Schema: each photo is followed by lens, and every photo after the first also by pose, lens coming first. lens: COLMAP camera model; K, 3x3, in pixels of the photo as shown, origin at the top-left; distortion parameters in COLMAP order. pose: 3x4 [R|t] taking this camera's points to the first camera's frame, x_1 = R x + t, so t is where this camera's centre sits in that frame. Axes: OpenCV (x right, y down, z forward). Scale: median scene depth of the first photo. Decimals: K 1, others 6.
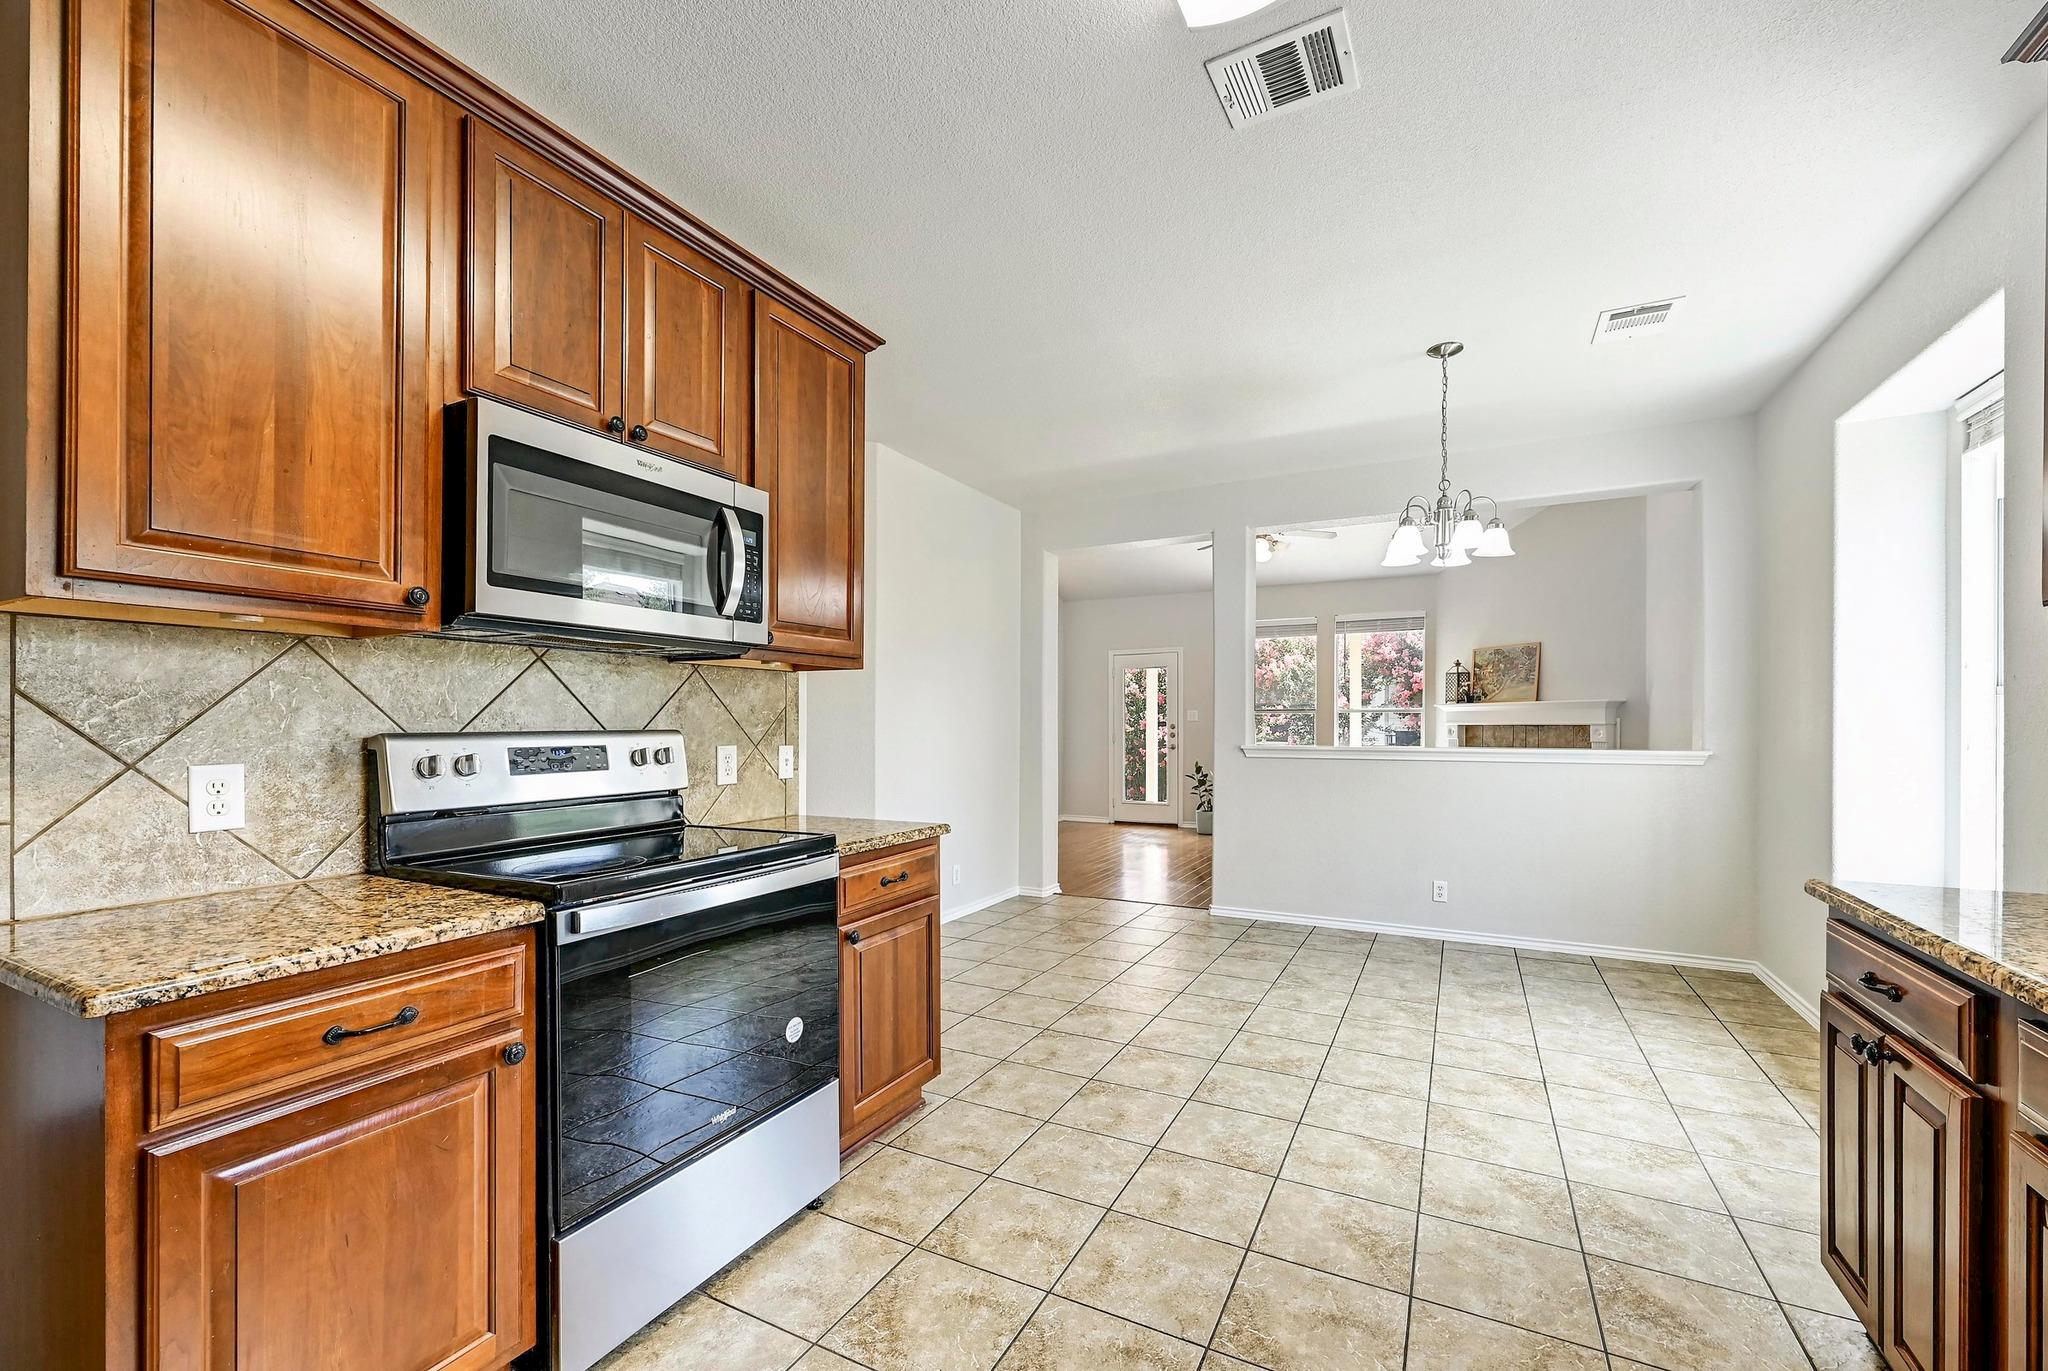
lens RADIAL K [[842.5, 0, 1017.7], [0, 842.5, 719.3], [0, 0, 1]] dist [-0.001705, -0.000051]
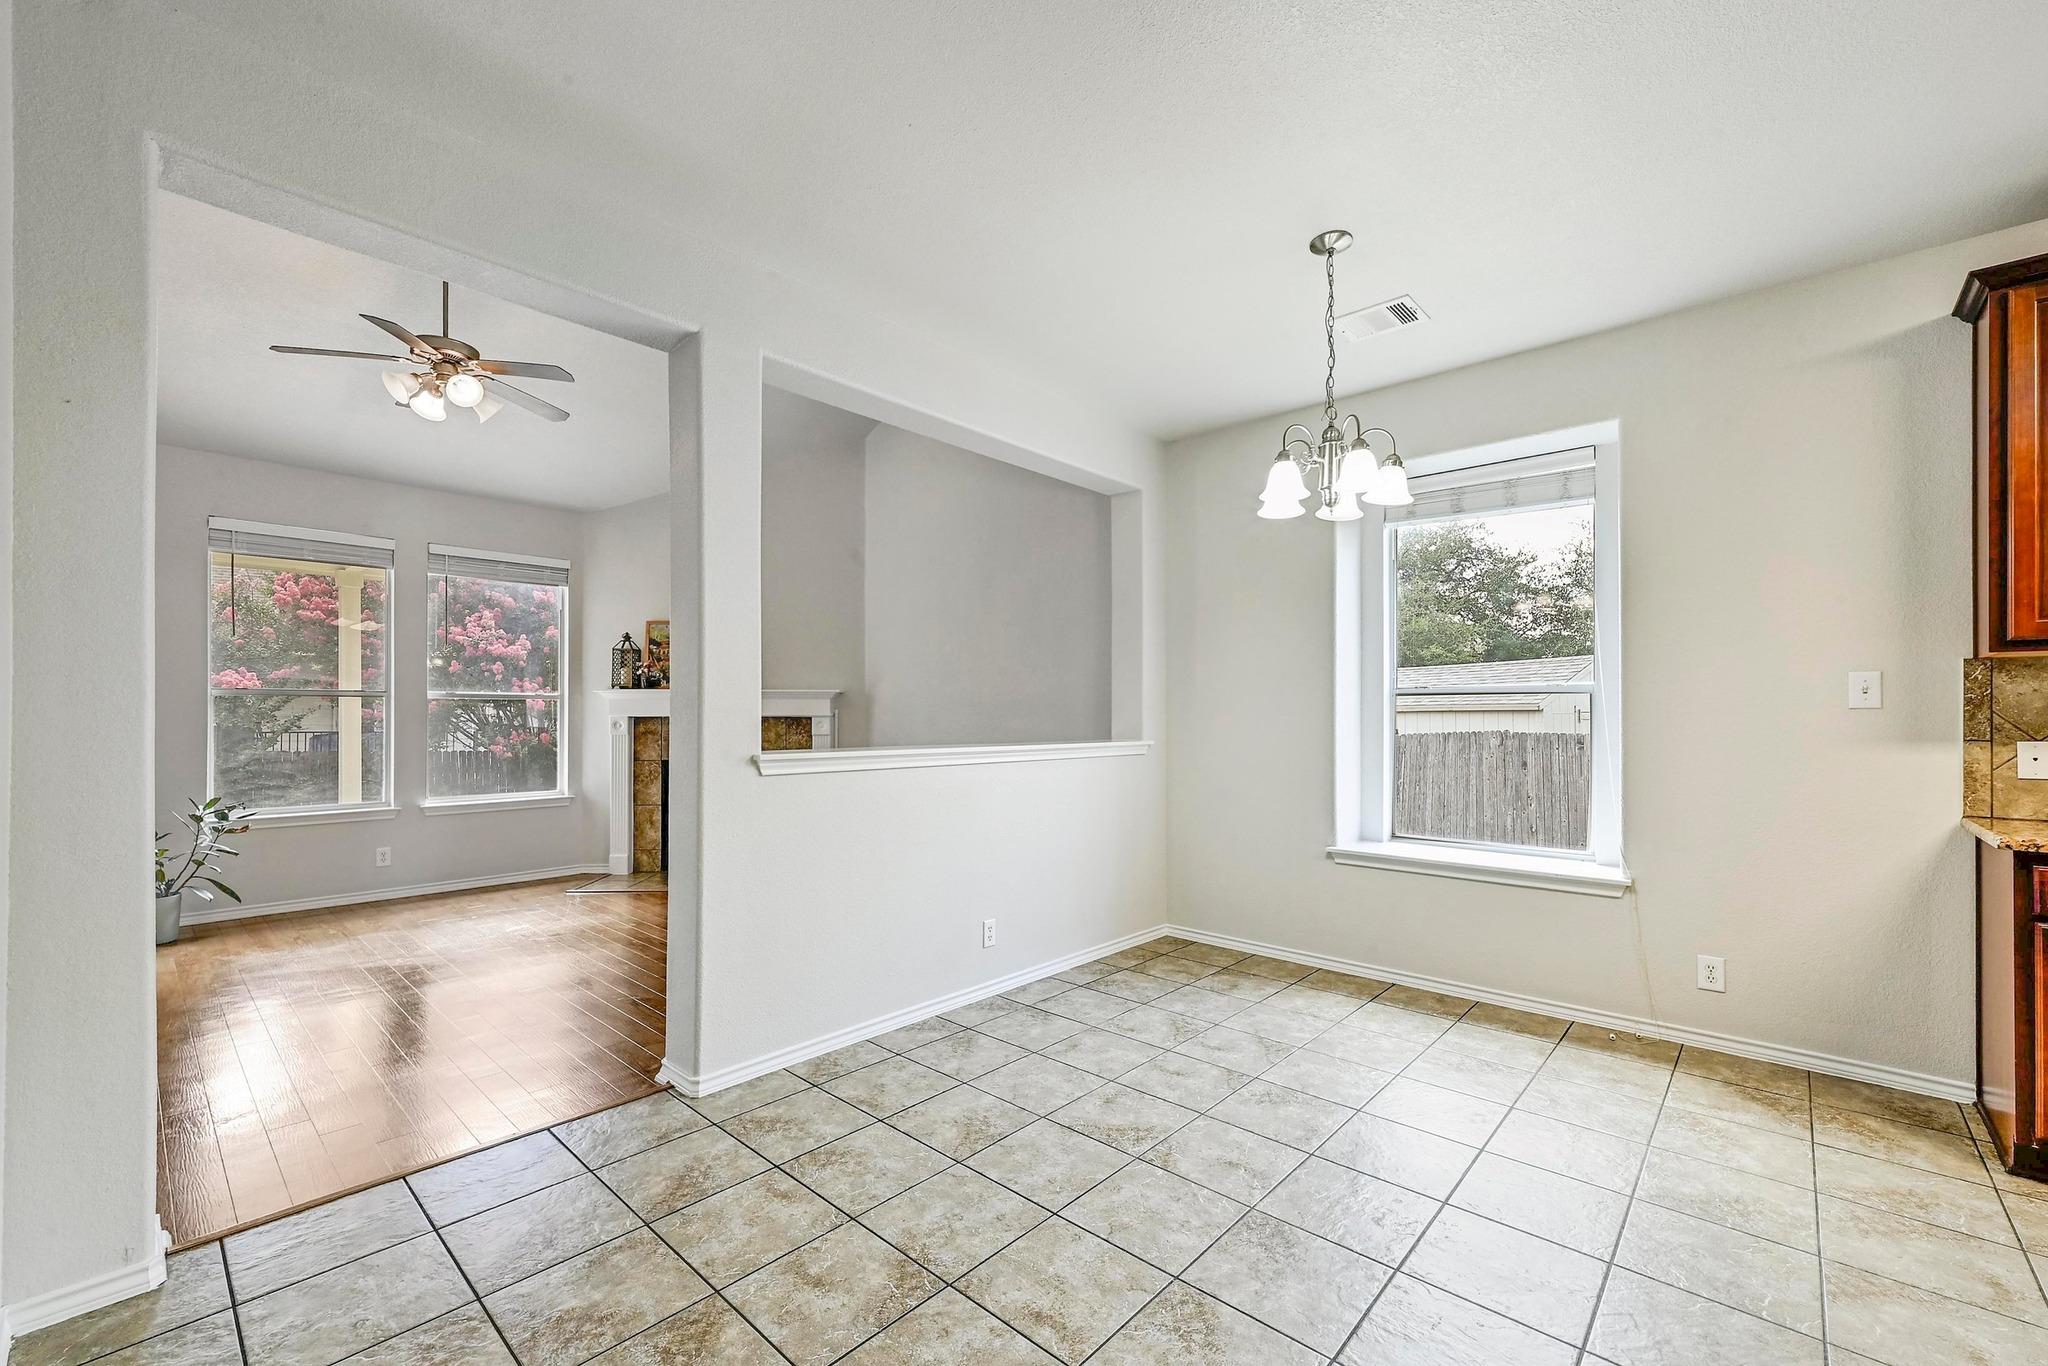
lens RADIAL K [[834.4, 0, 1039.3], [0, 834.4, 713.5], [0, 0, 1]] dist [-0.000059, 0.000059]
pose [[0.240006, 0.003246, 0.970766, -0.295407], [-0.006870, 0.999975, -0.001645, 0.005729], [-0.970747, -0.006275, 0.240023, 0.997512]]
